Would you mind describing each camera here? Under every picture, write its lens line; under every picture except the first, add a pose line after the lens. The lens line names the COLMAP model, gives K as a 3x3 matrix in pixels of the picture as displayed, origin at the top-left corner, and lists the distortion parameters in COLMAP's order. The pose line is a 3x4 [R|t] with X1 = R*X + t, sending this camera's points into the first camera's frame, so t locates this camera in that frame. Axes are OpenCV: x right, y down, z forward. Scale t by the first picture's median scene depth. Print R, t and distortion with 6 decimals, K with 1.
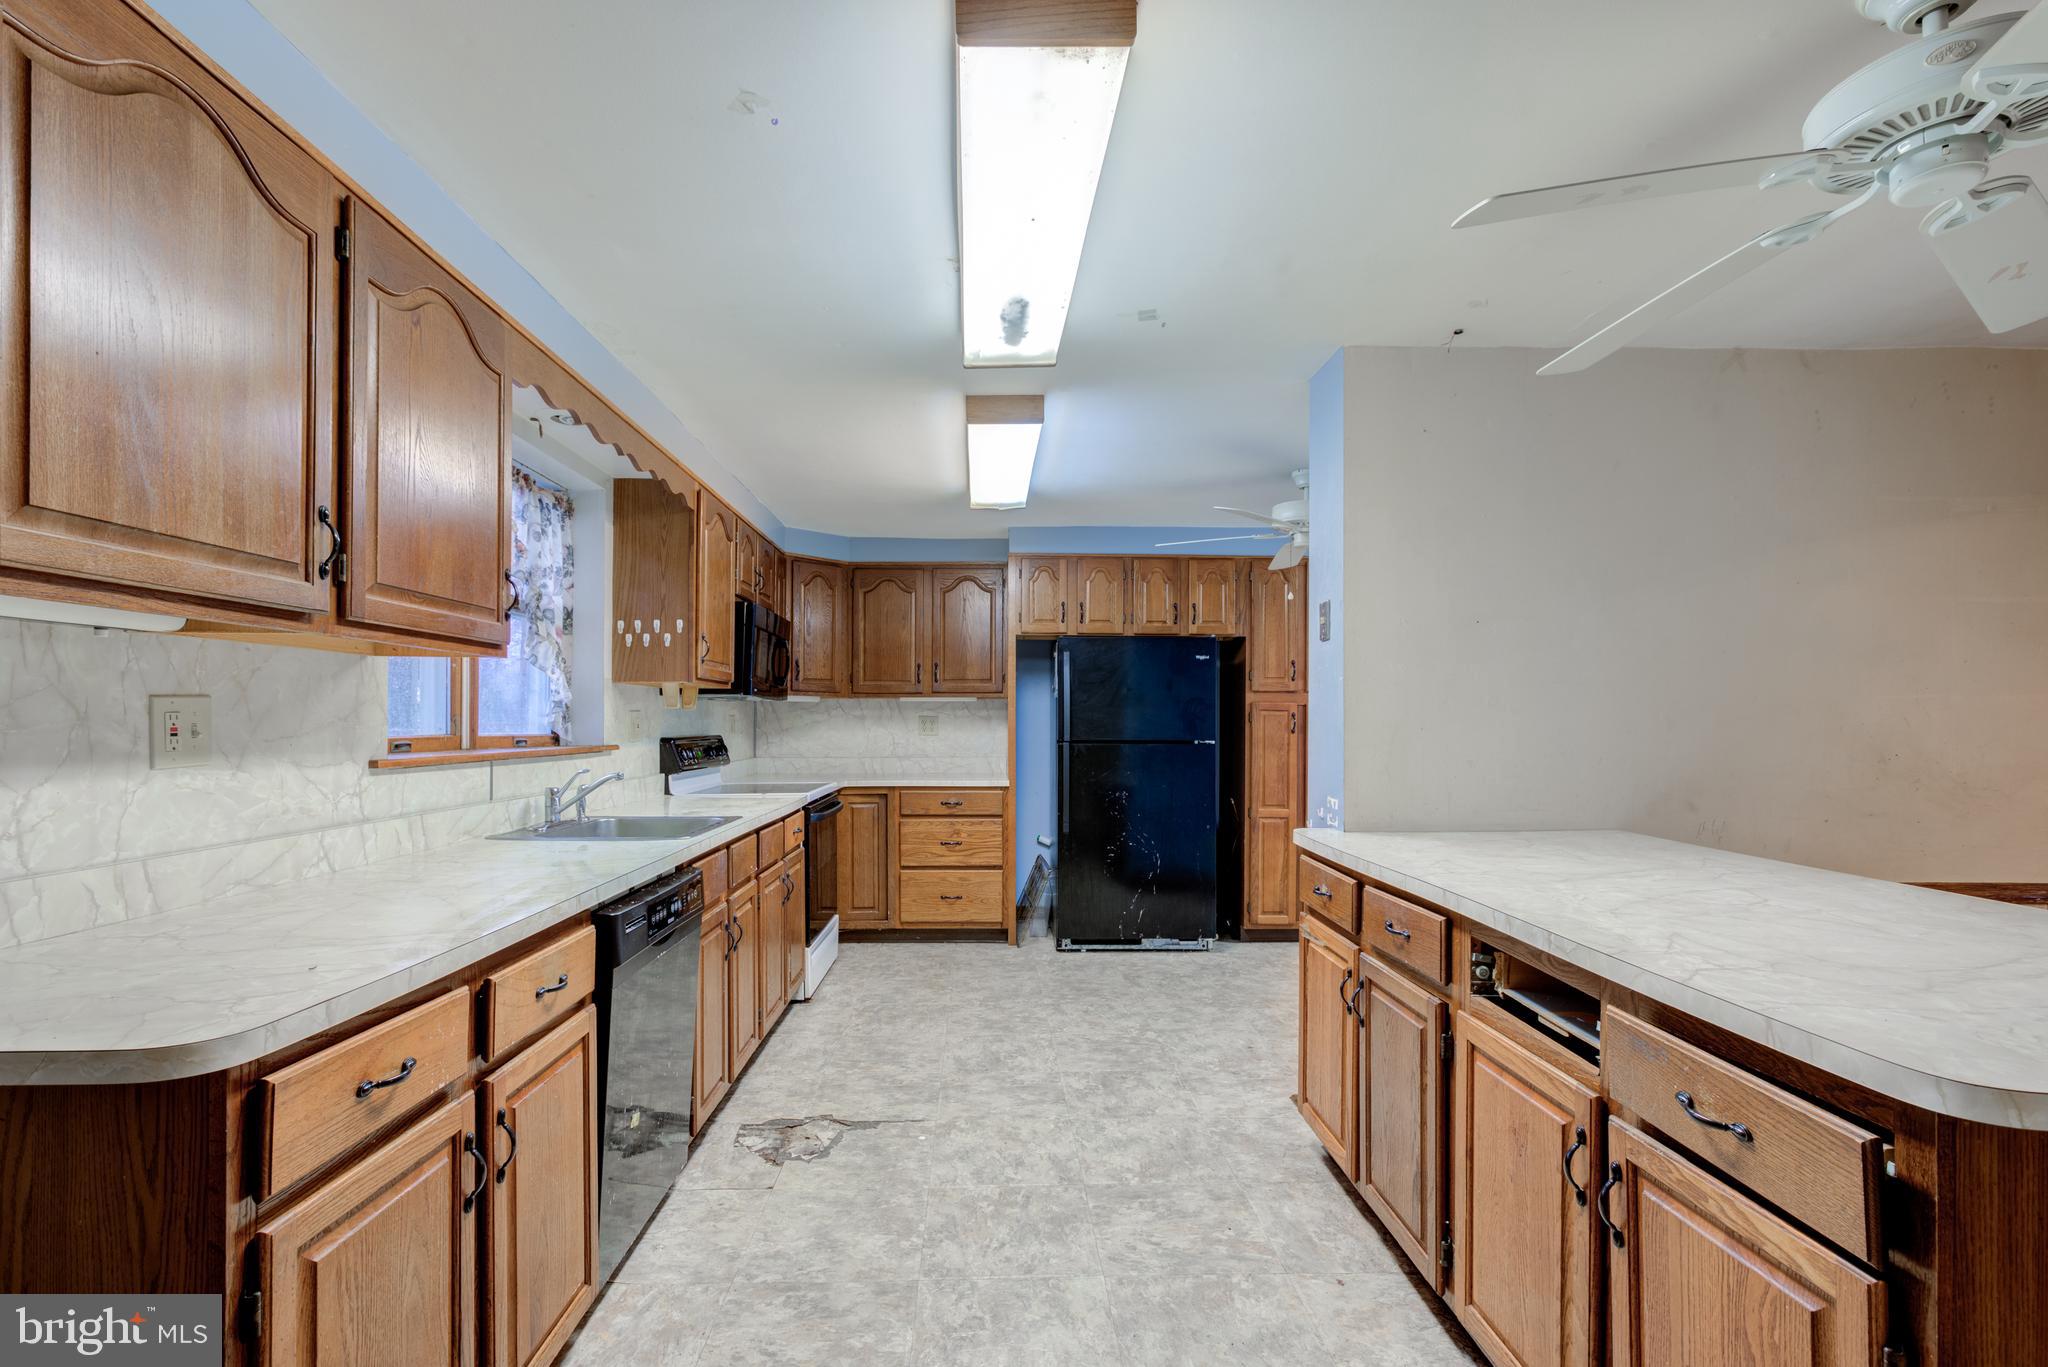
lens RADIAL K [[999.7, 0, 1024.0], [0, 999.7, 683.5], [0, 0, 1]] dist [-0.001762, -0.000209]
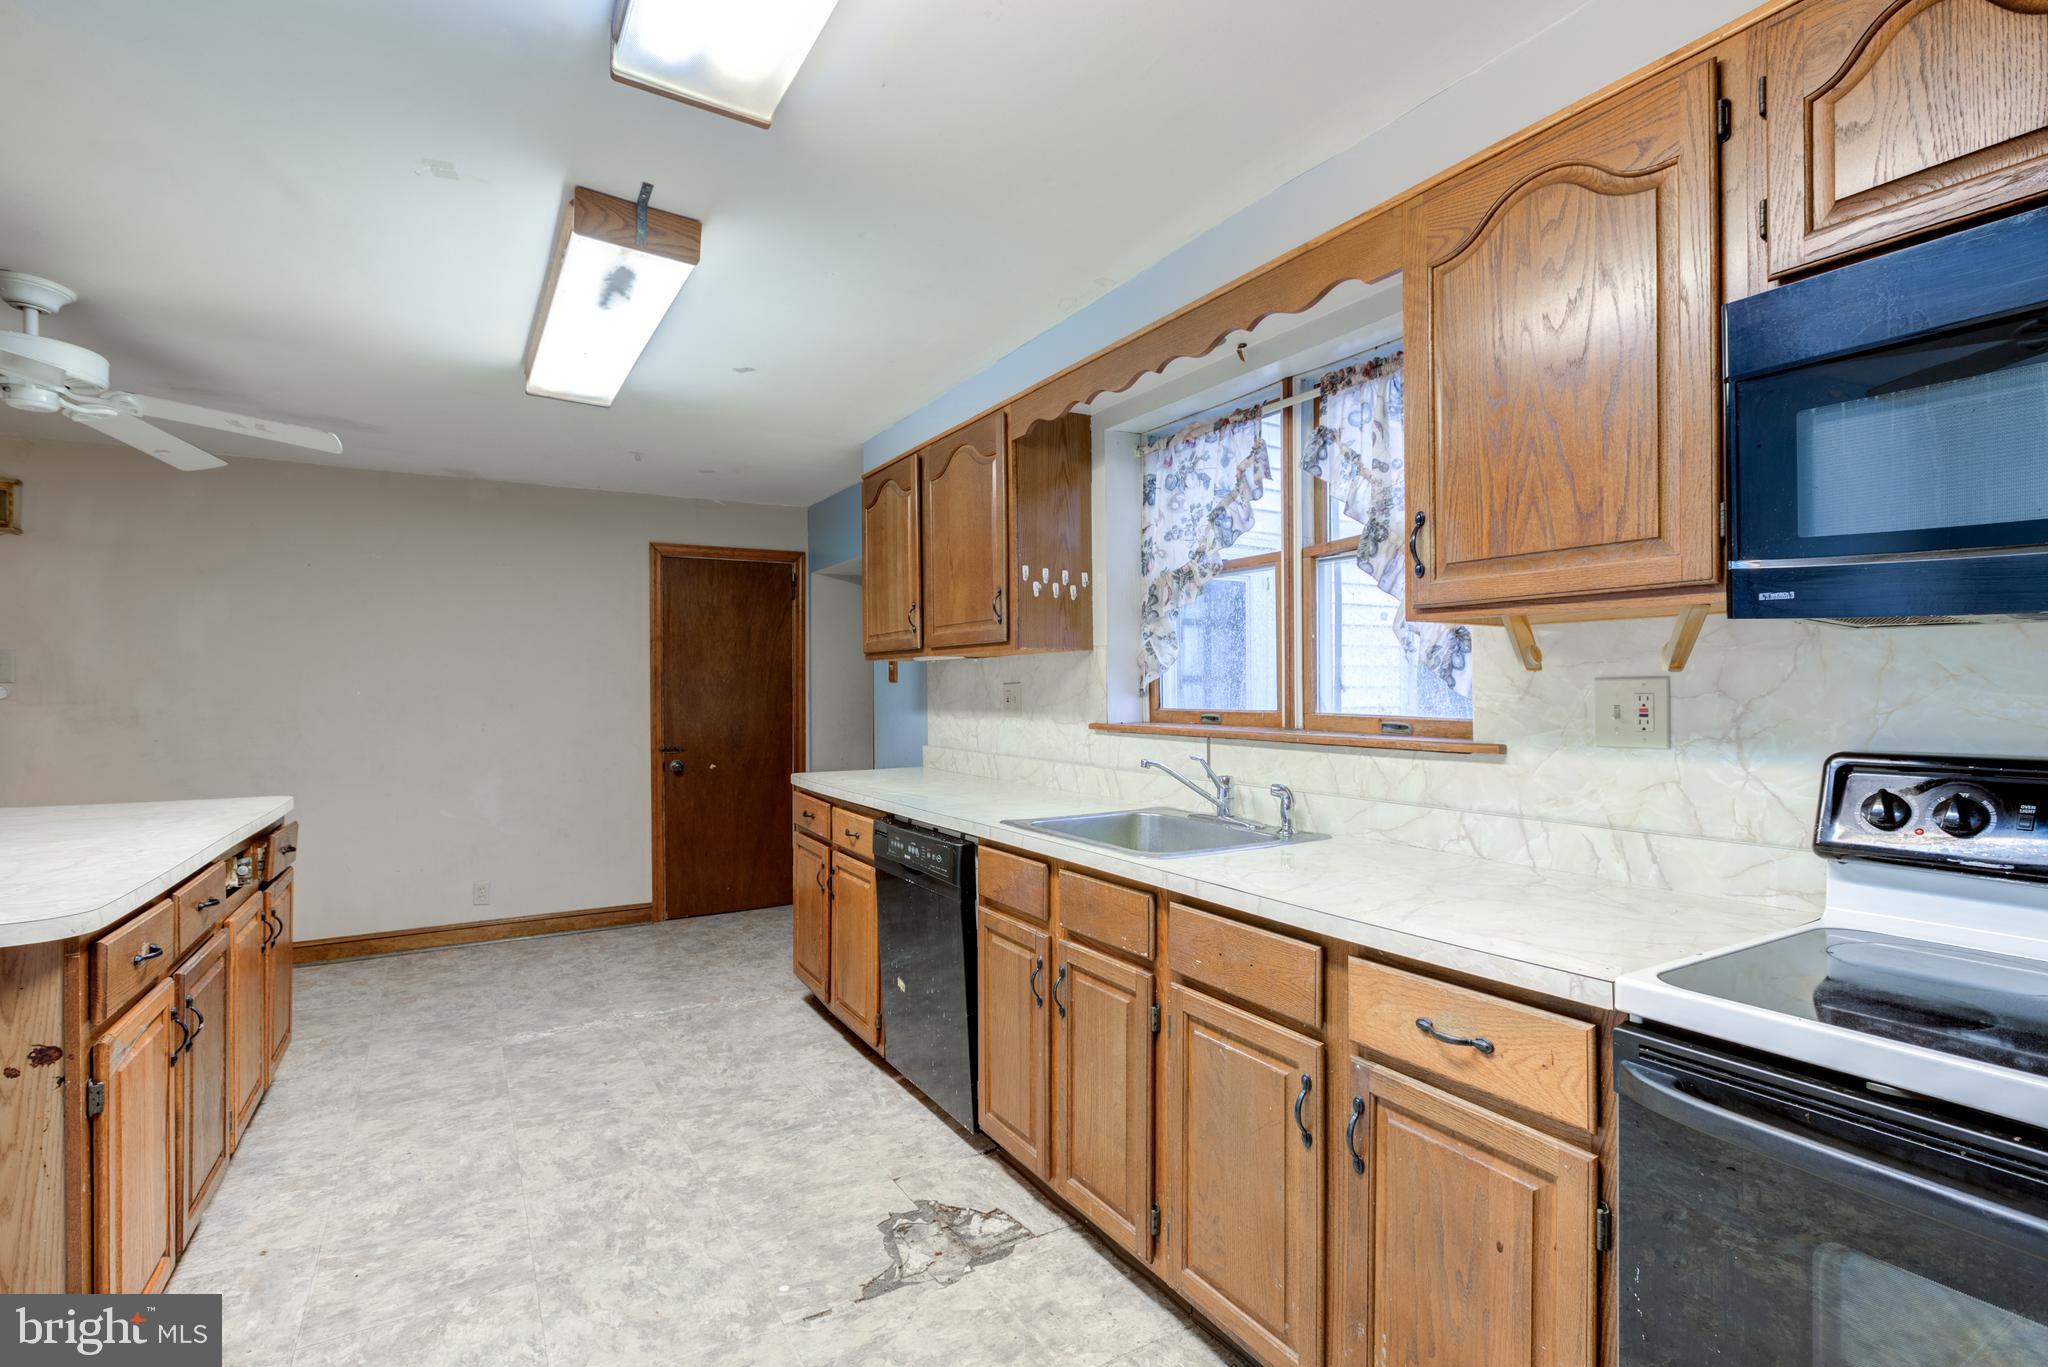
lens RADIAL K [[999.7, 0, 1024.0], [0, 999.7, 683.5], [0, 0, 1]] dist [-0.001762, -0.000209]
pose [[-0.888375, -0.001131, -0.459116, 0.079282], [0.019087, 0.999041, -0.039395, 0.062626], [0.458721, -0.043761, -0.887502, 1.881380]]
